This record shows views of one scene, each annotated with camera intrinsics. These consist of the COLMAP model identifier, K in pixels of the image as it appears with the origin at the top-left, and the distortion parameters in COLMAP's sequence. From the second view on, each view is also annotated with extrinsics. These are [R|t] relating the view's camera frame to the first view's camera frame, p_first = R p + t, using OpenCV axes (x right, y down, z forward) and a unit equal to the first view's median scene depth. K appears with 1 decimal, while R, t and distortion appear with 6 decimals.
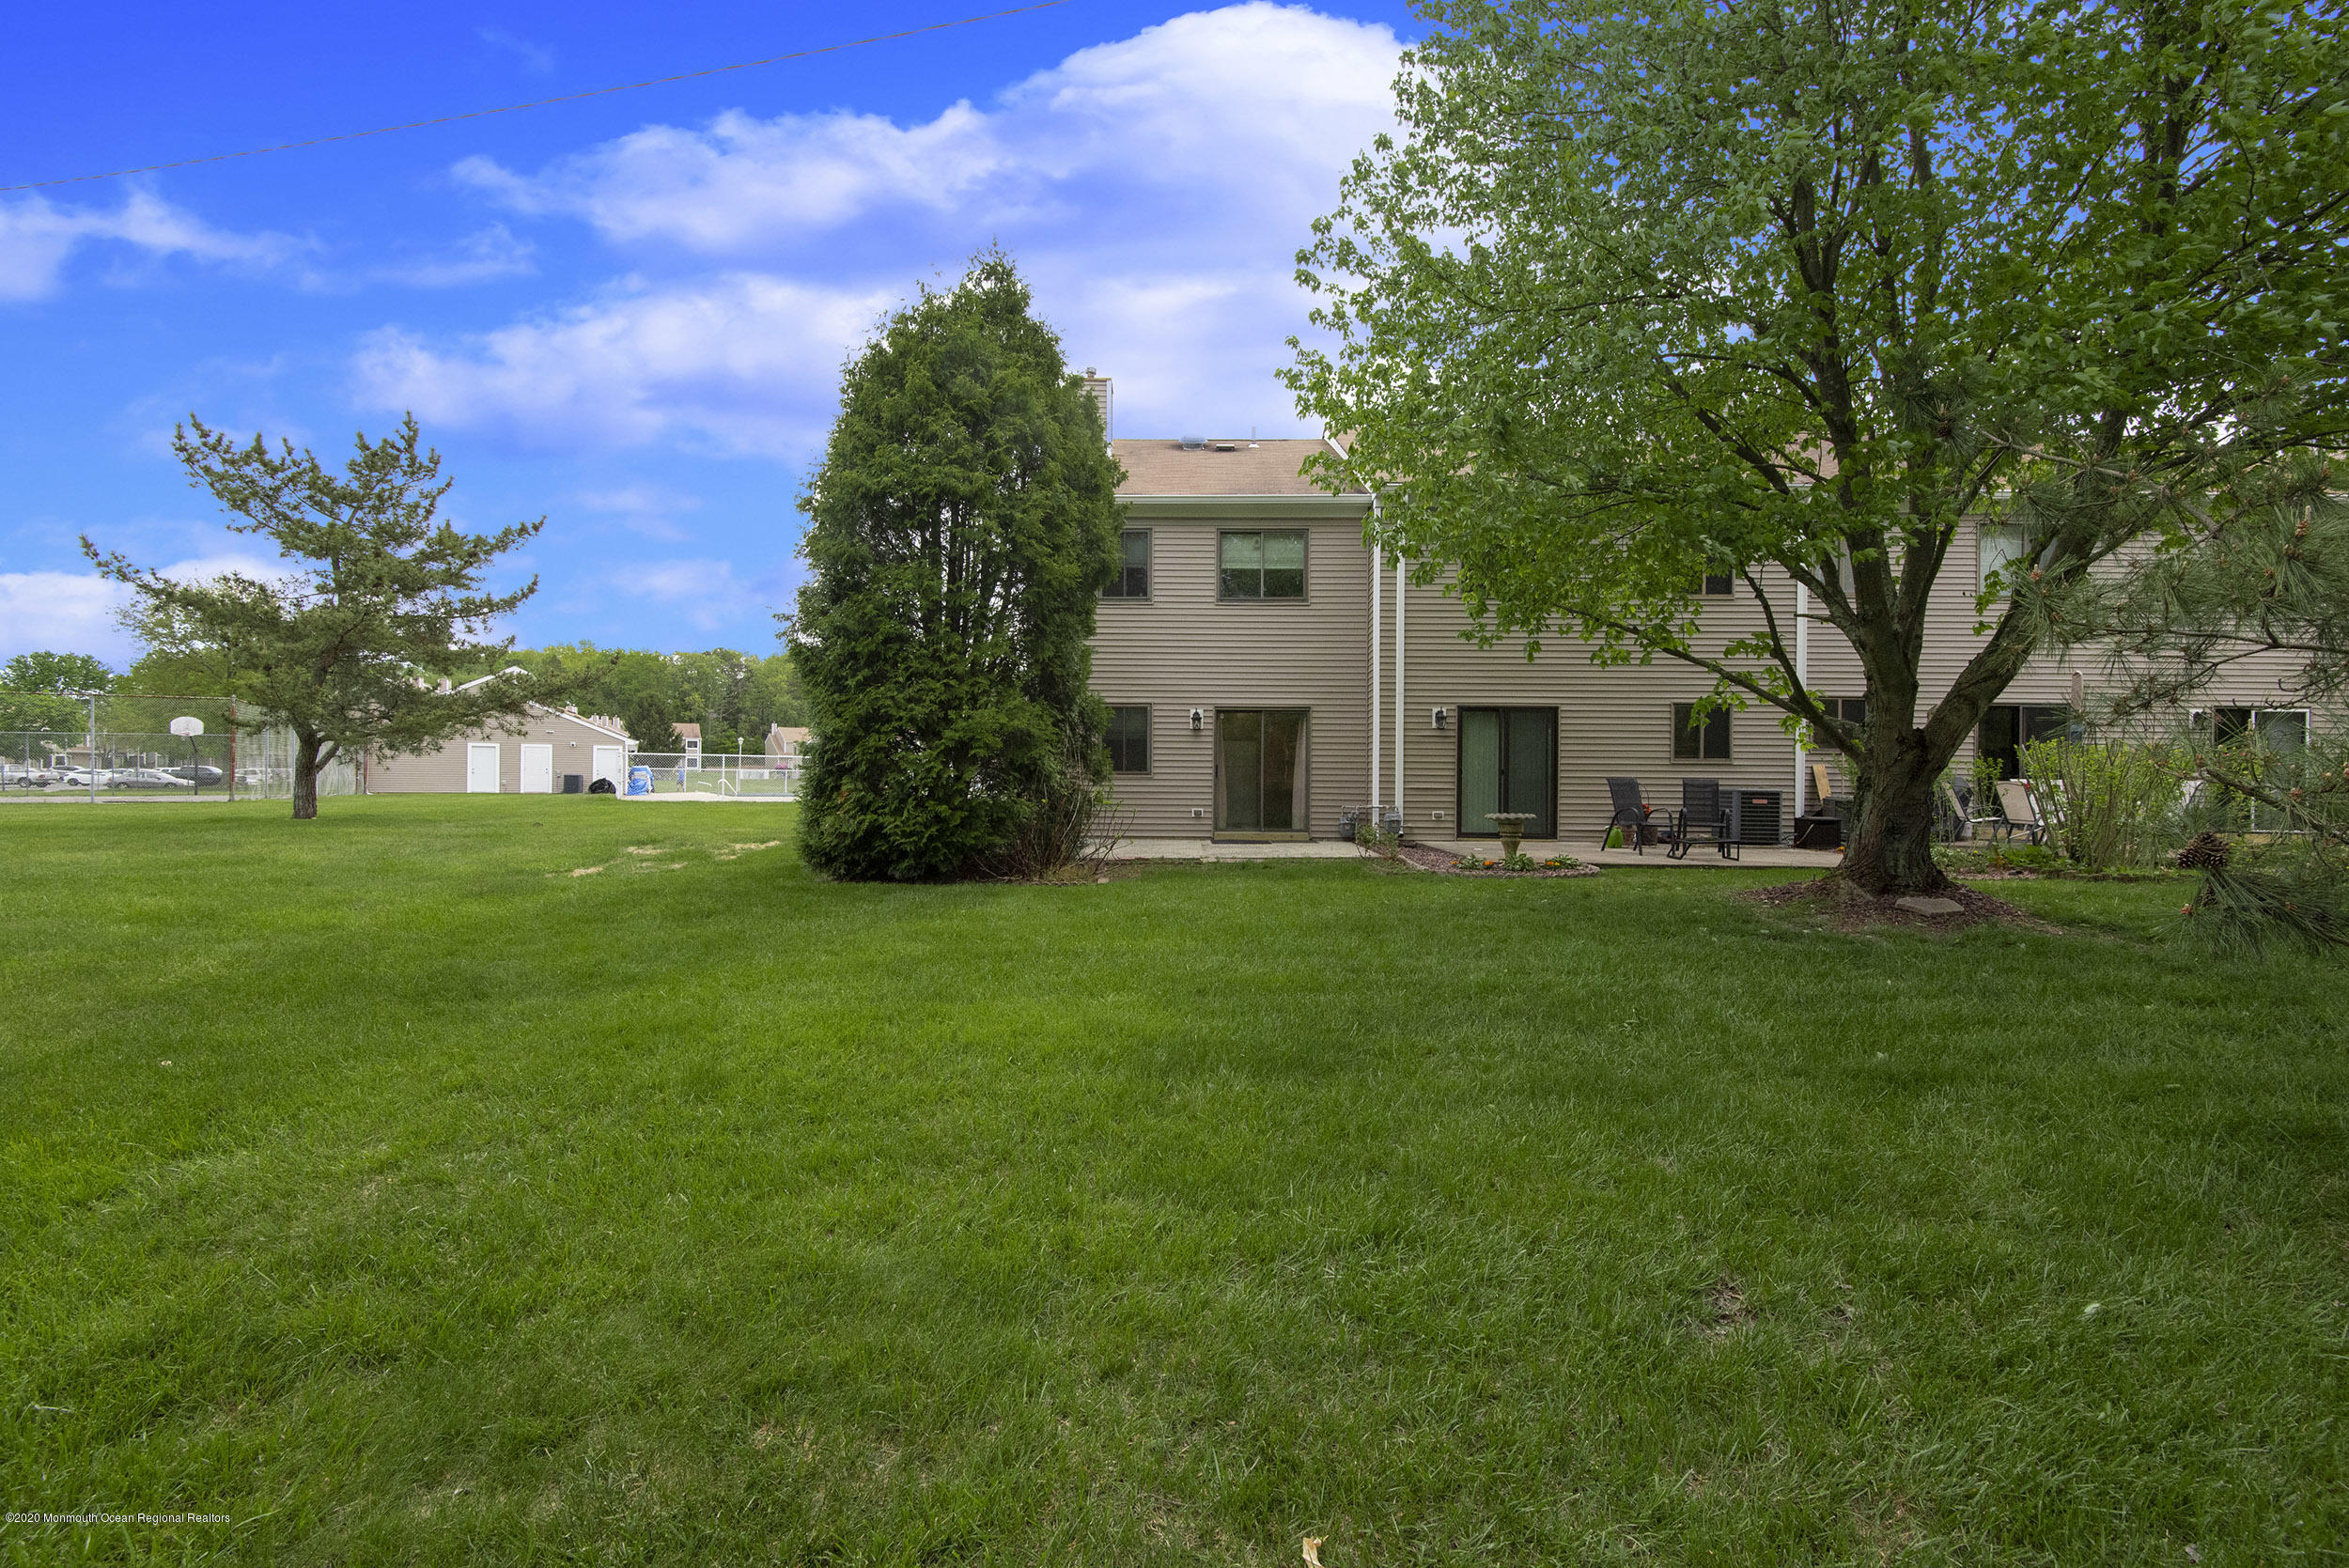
lens RADIAL K [[1098.1, 0, 1174.5], [0, 1098.1, 784.0], [0, 0, 1]] dist [0.001311, -0.000084]
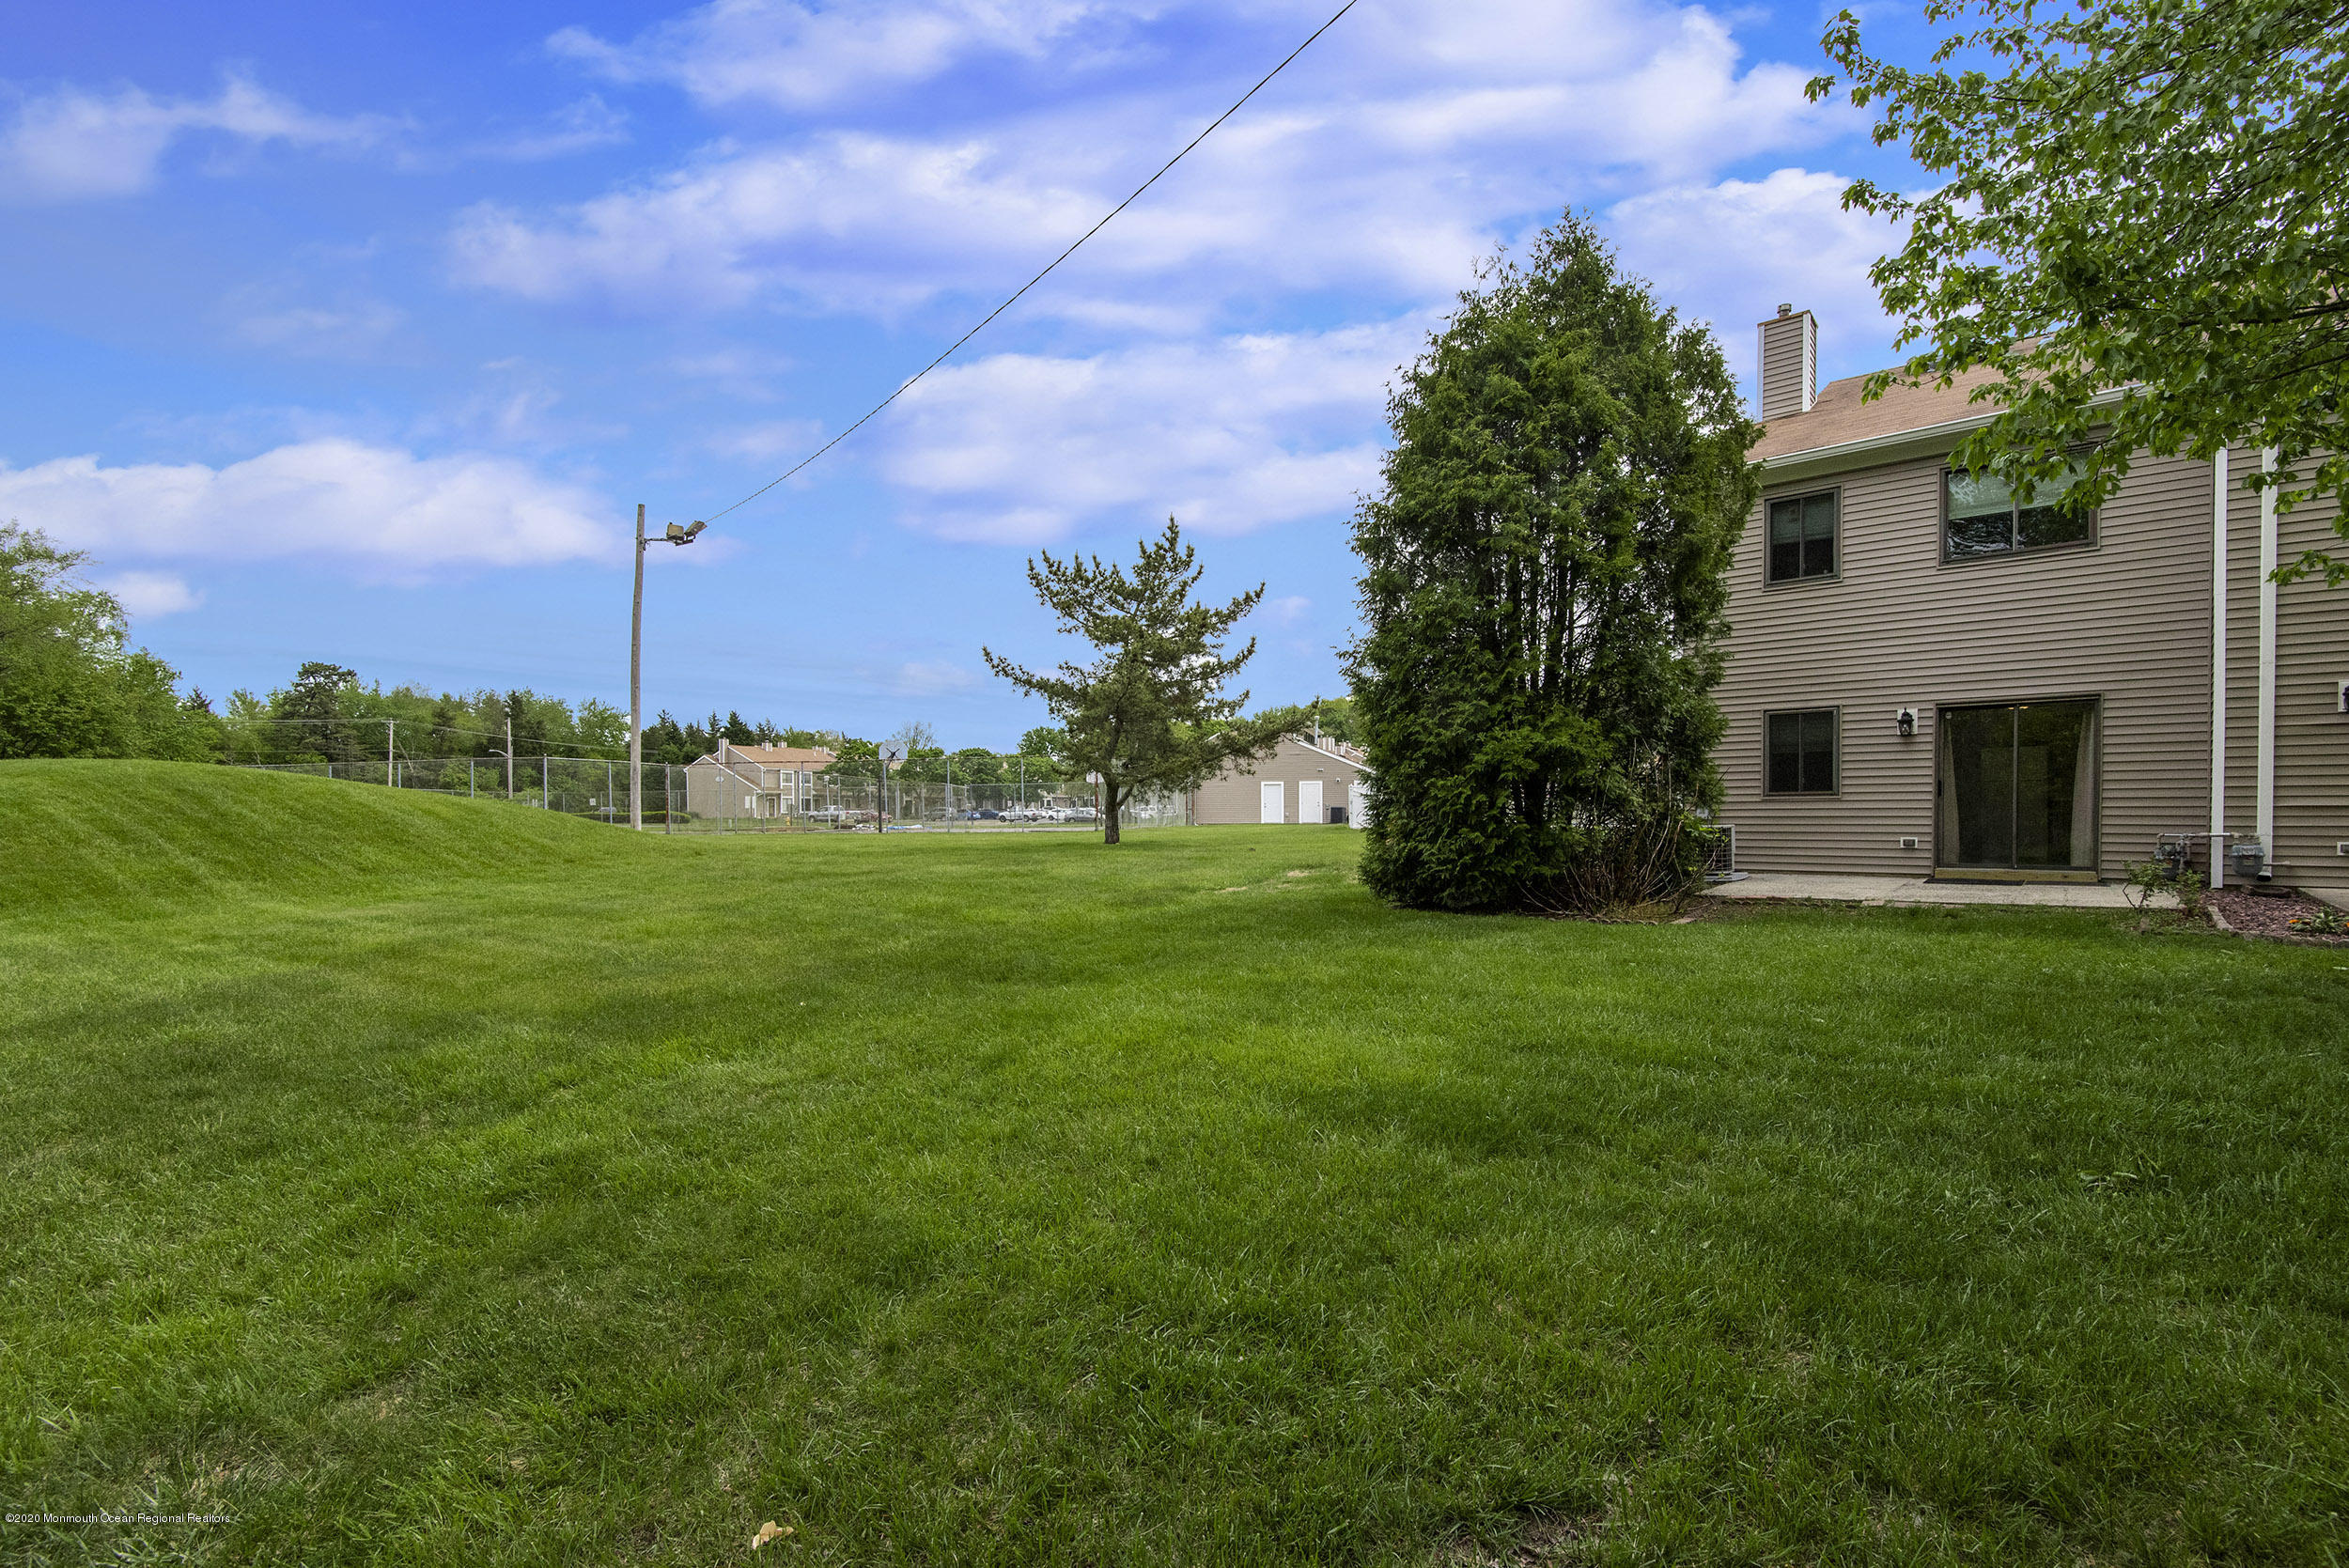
lens RADIAL K [[1092.9, 0, 1136.5], [0, 1092.9, 824.0], [0, 0, 1]] dist [-0.001518, -0.000381]
pose [[0.739868, -0.005637, -0.672728, 0.135552], [0.012345, 0.999910, 0.005198, 0.002206], [0.672638, -0.012151, 0.739872, 0.062424]]
